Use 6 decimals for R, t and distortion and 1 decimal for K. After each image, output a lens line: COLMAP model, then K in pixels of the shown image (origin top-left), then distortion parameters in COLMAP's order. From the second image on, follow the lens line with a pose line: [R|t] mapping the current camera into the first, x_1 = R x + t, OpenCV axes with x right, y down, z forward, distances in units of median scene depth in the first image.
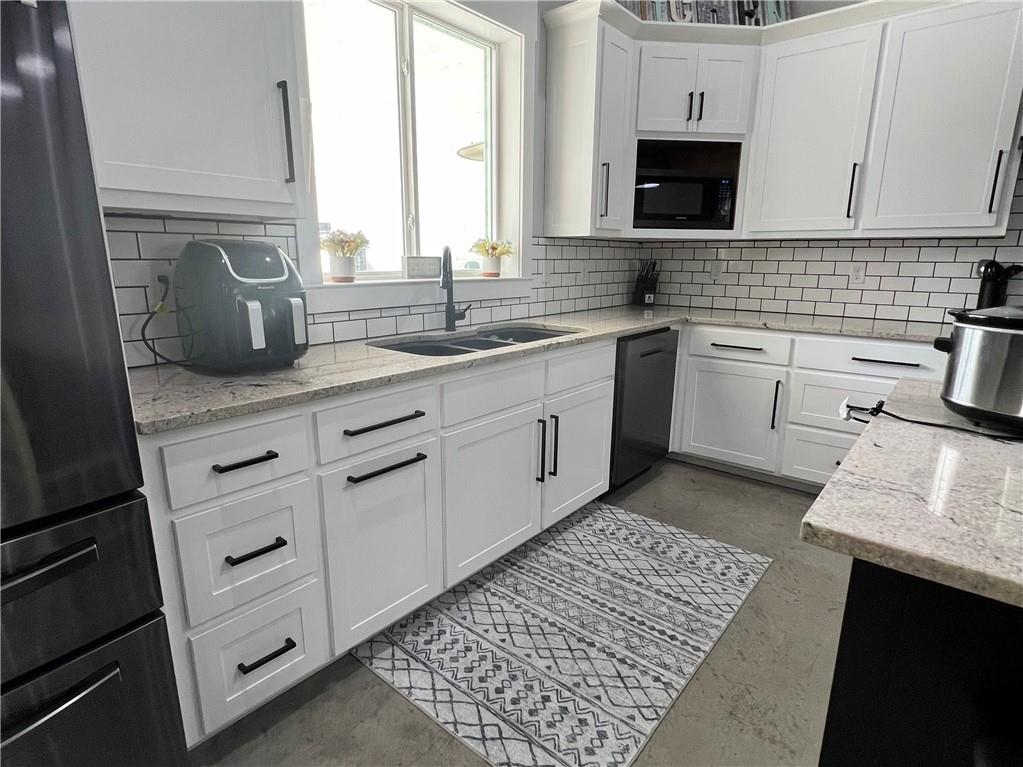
lens RADIAL K [[544.5, 0, 506.9], [0, 544.5, 383.8], [0, 0, 1]] dist [0.000894, 0.000138]
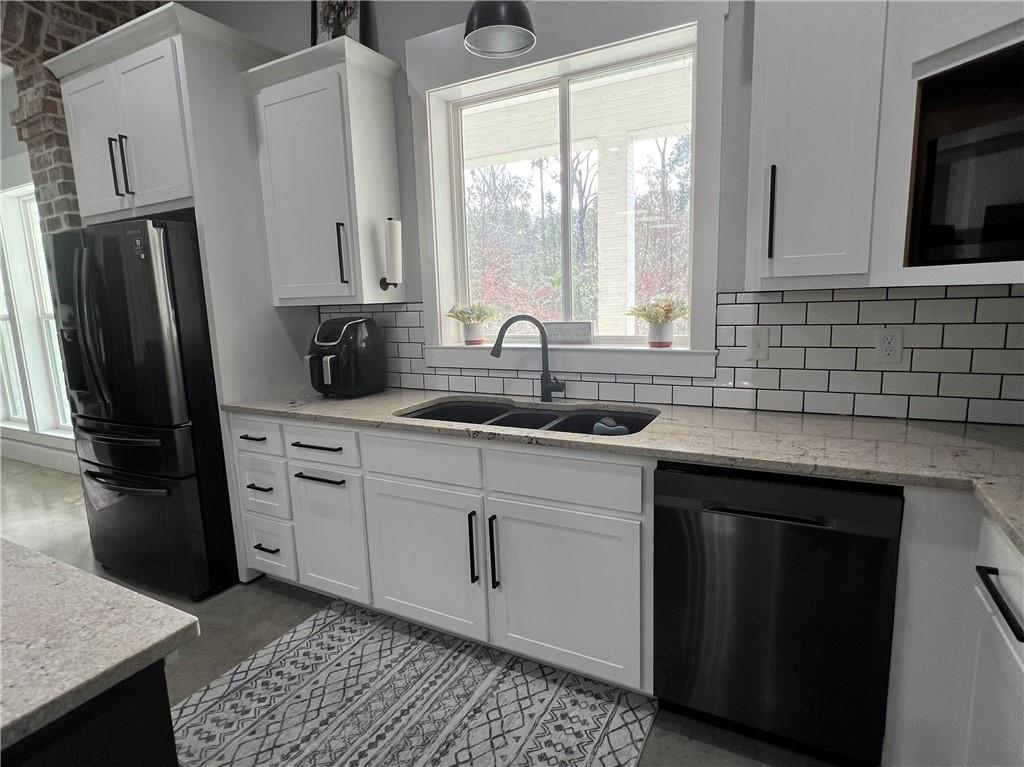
lens RADIAL K [[545.0, 0, 513.1], [0, 545.0, 385.6], [0, 0, 1]] dist [0.000894, 0.000138]
pose [[0.210004, 0.143243, -0.967150, 0.840077], [-0.188049, 0.976657, 0.103818, -0.222478], [0.959446, 0.160070, 0.232038, 0.762071]]
